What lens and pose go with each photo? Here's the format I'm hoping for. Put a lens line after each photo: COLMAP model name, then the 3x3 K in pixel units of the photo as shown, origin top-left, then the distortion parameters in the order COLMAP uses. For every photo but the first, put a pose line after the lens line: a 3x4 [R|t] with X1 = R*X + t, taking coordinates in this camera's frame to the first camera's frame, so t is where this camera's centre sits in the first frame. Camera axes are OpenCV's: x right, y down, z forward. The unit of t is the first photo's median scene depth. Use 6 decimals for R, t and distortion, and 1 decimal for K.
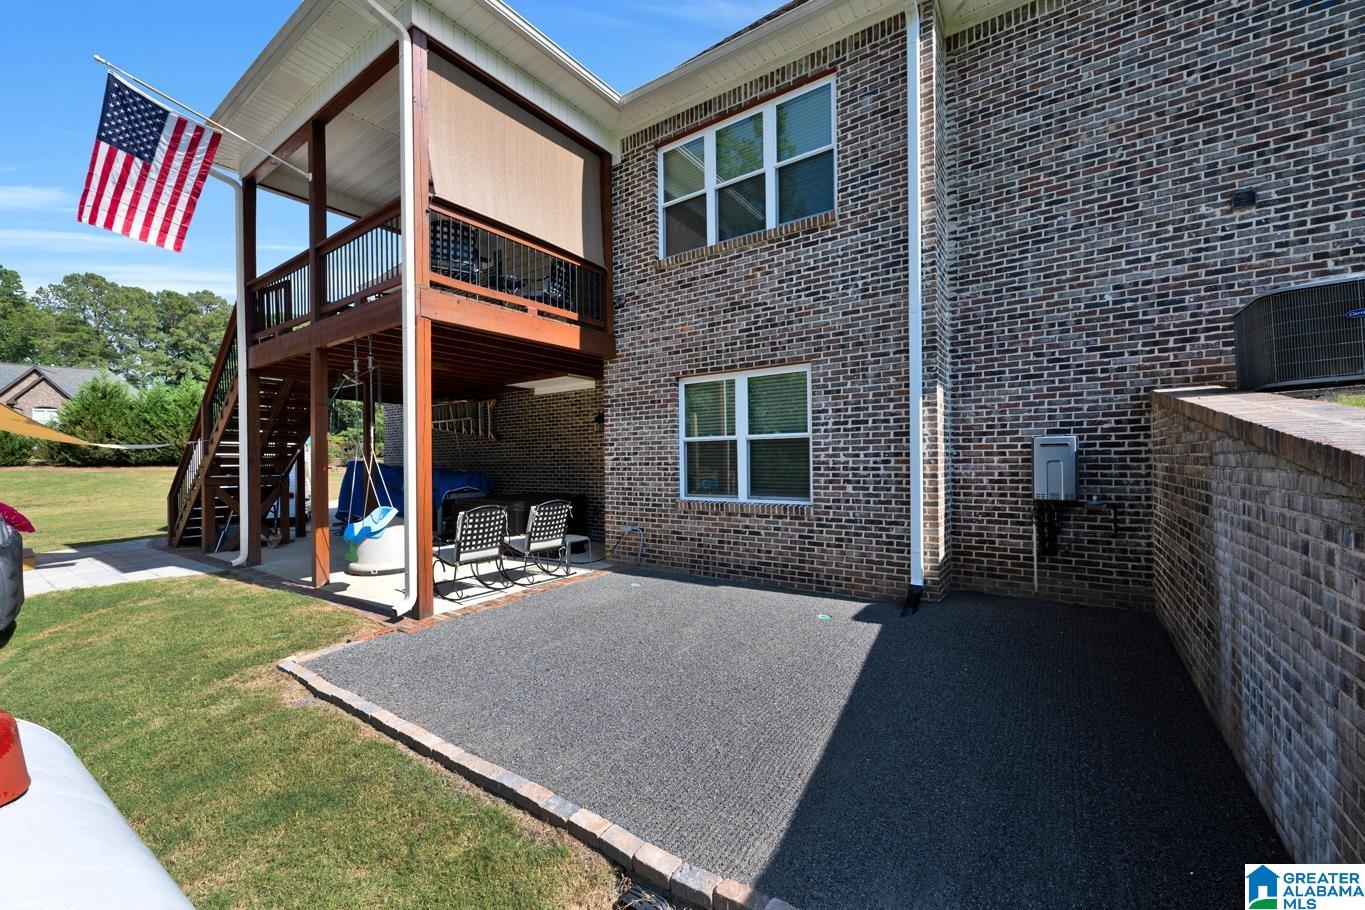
lens RADIAL K [[538.9, 0, 683.7], [0, 538.9, 455.4], [0, 0, 1]] dist [-0.002178, 0.000278]
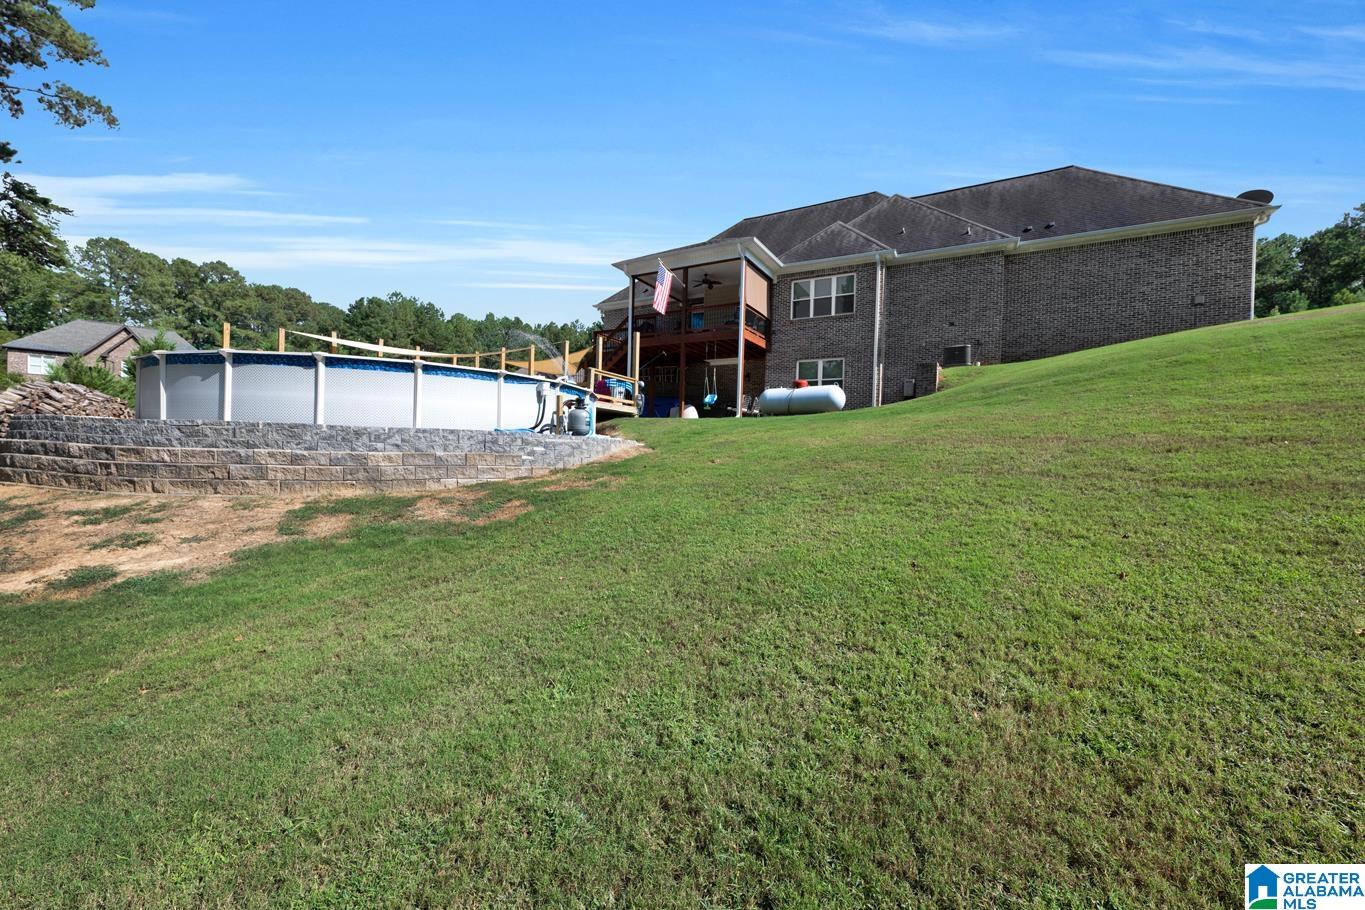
lens RADIAL K [[538.9, 0, 681.0], [0, 538.9, 457.4], [0, 0, 1]] dist [-0.002178, 0.000278]
pose [[0.993054, 0.036457, 0.111866, -1.006102], [-0.038124, 0.999191, 0.012795, 0.399722], [-0.111309, -0.016971, 0.993641, -1.989077]]
